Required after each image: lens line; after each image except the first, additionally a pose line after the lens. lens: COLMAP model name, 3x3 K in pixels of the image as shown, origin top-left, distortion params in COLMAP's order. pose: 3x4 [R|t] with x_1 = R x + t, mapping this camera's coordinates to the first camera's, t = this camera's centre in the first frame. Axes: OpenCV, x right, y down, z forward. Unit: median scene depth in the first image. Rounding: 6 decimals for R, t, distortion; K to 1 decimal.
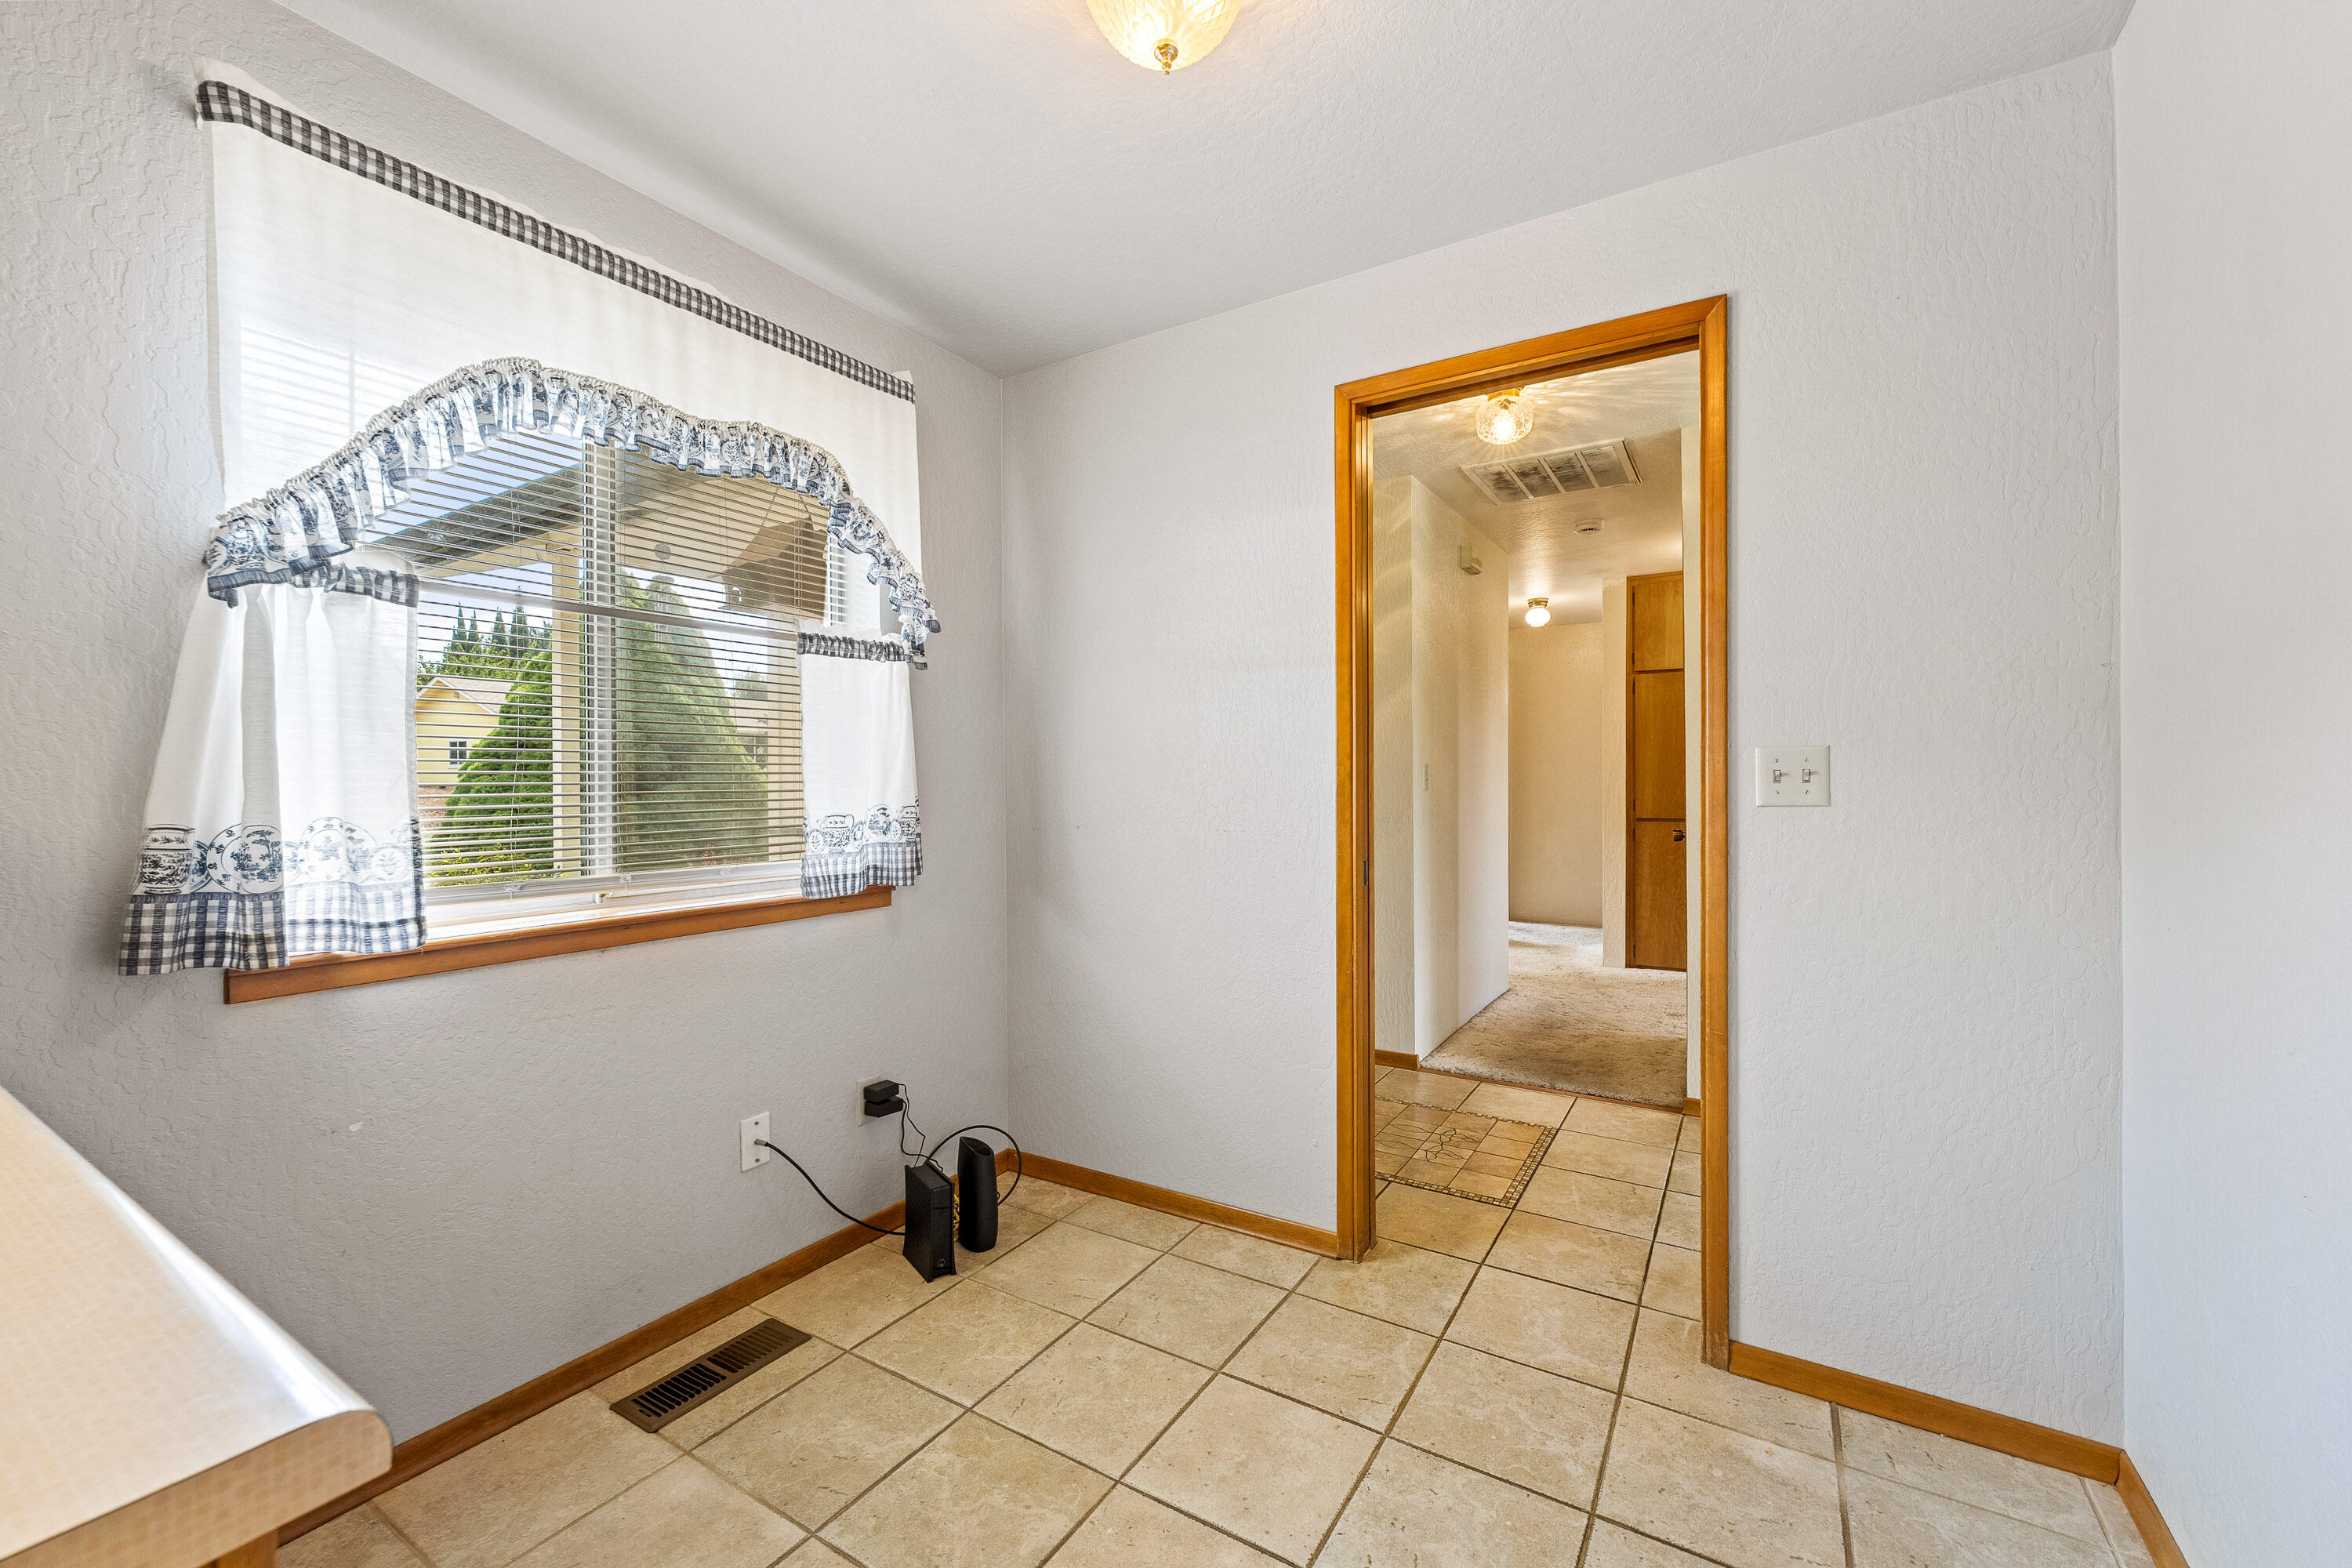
lens RADIAL K [[949.1, 0, 1174.8], [0, 949.1, 776.8], [0, 0, 1]] dist [-0.001328, -0.000103]
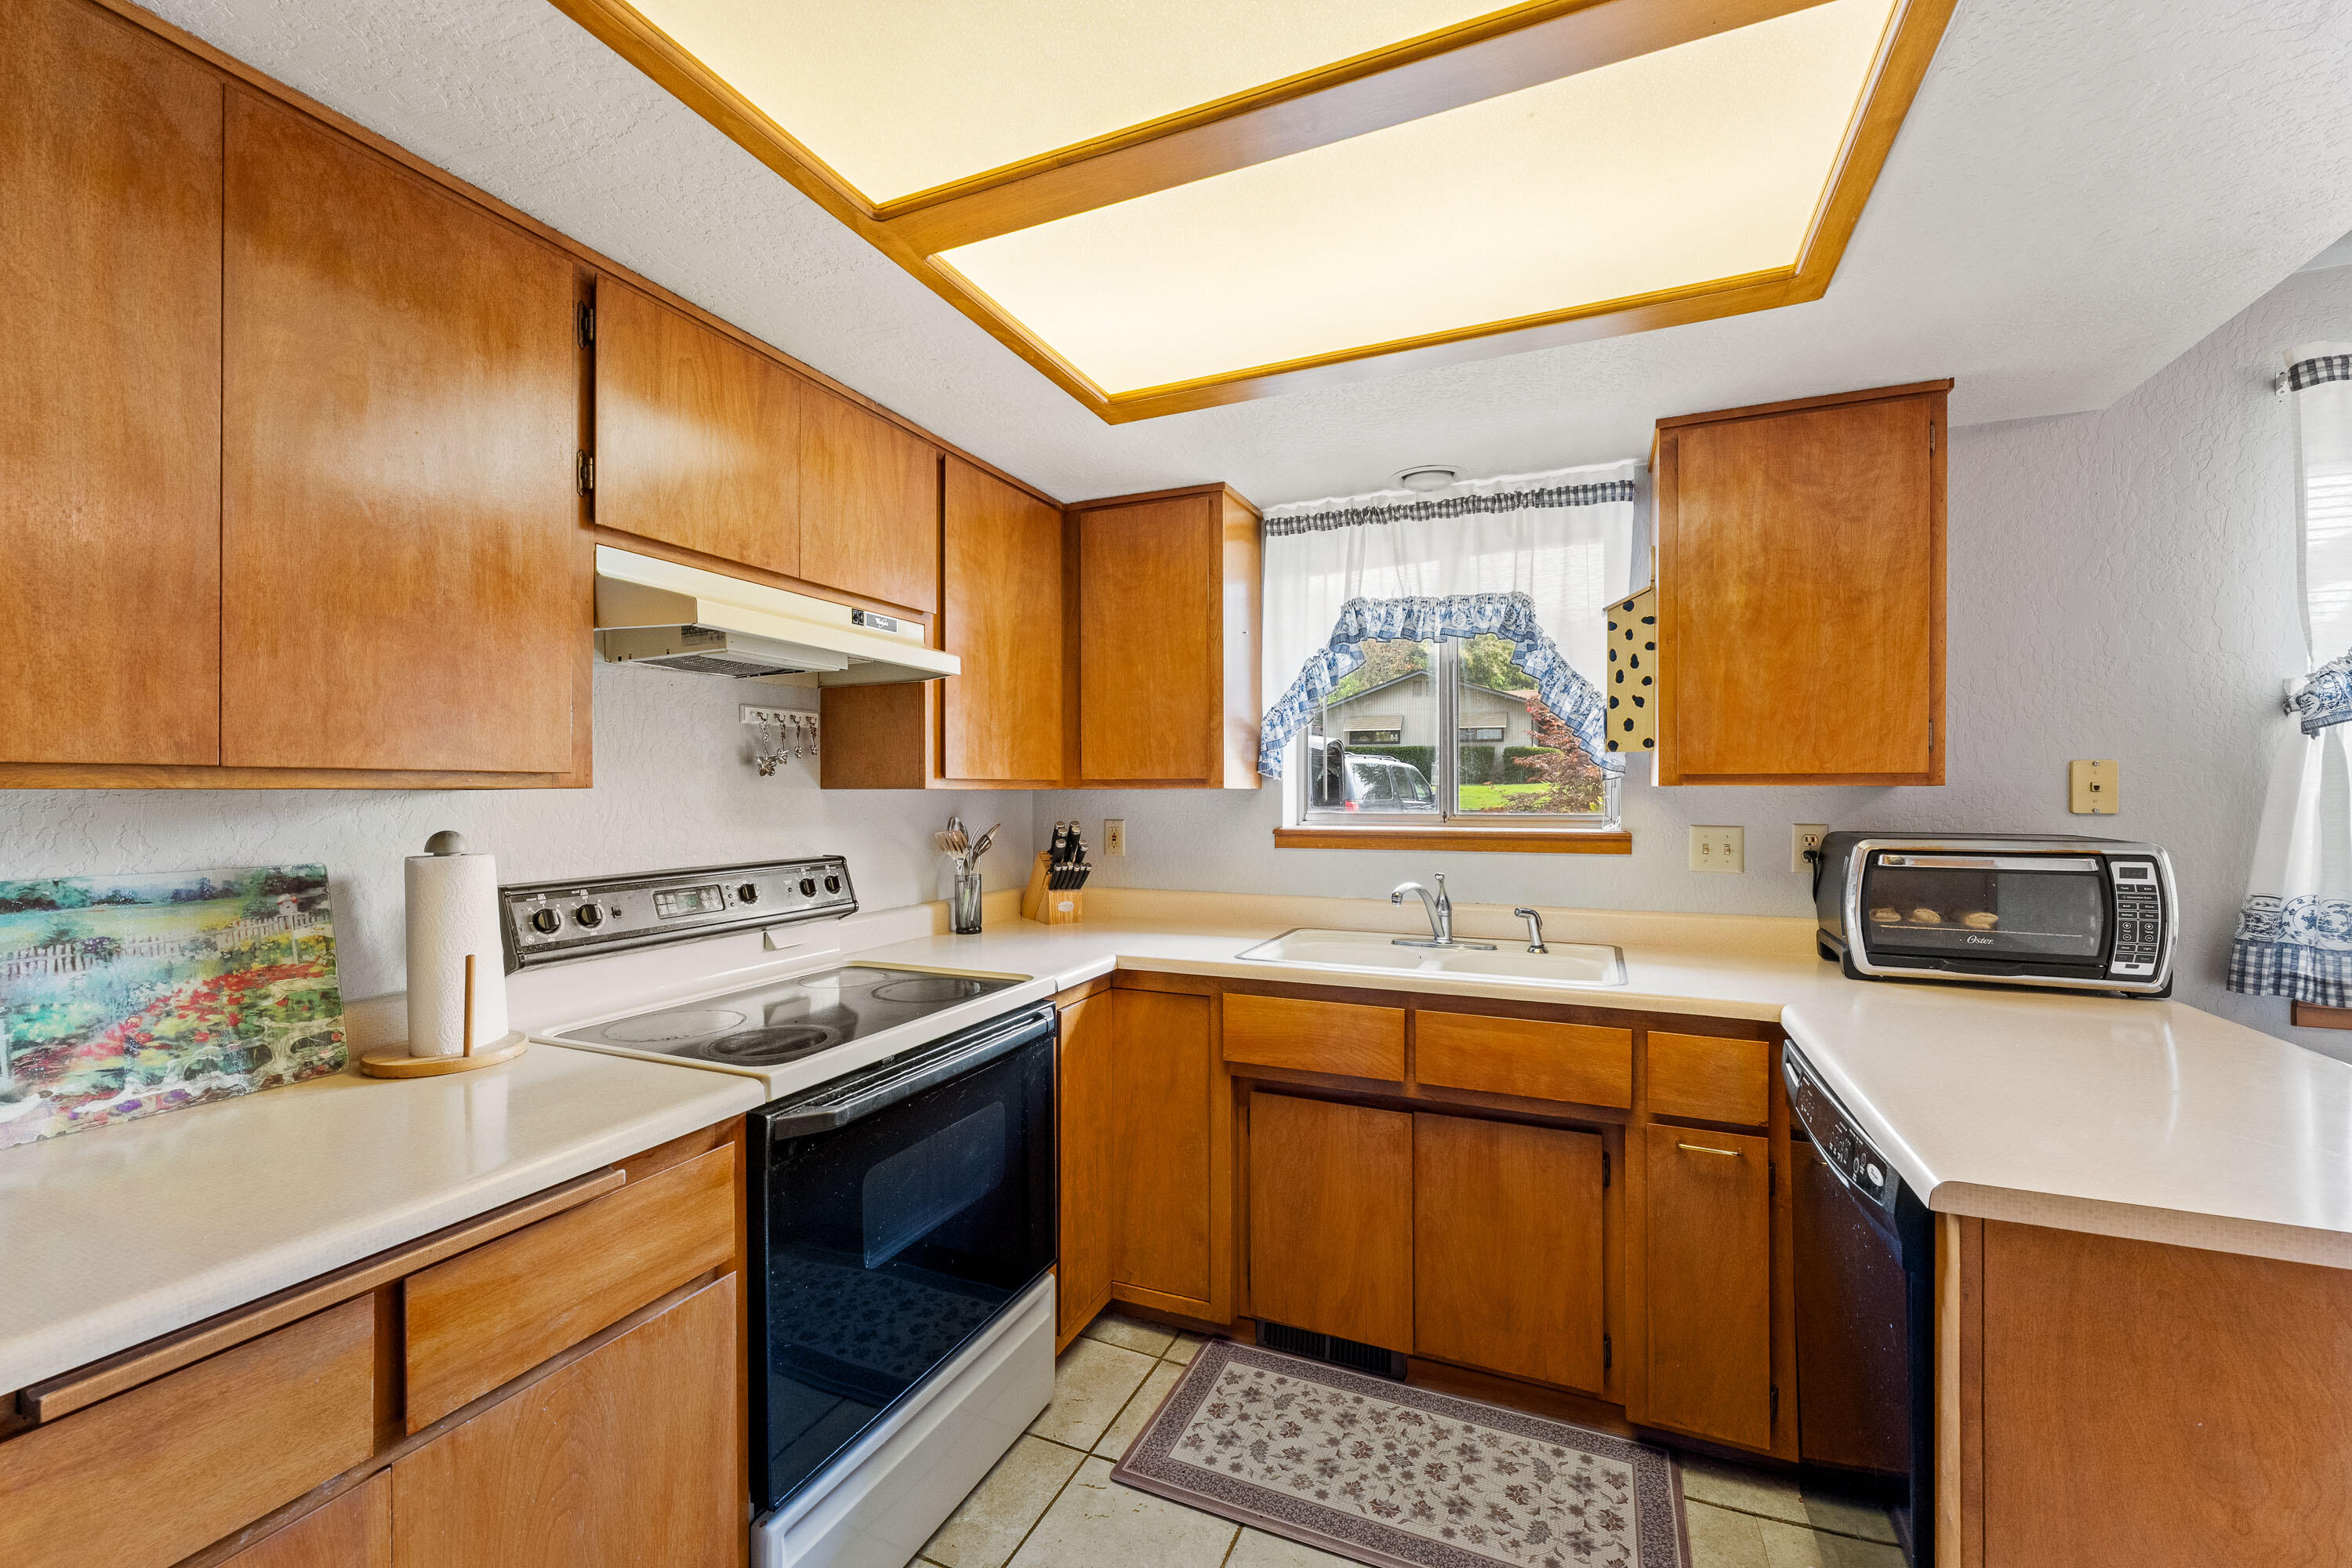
lens RADIAL K [[943.4, 0, 1178.4], [0, 943.4, 790.9], [0, 0, 1]] dist [-0.001483, 0.000038]
pose [[0.141830, 0.004704, -0.989880, 0.105394], [0.001754, 0.999986, 0.005004, -0.099809], [0.989889, -0.002446, 0.141820, -0.724154]]
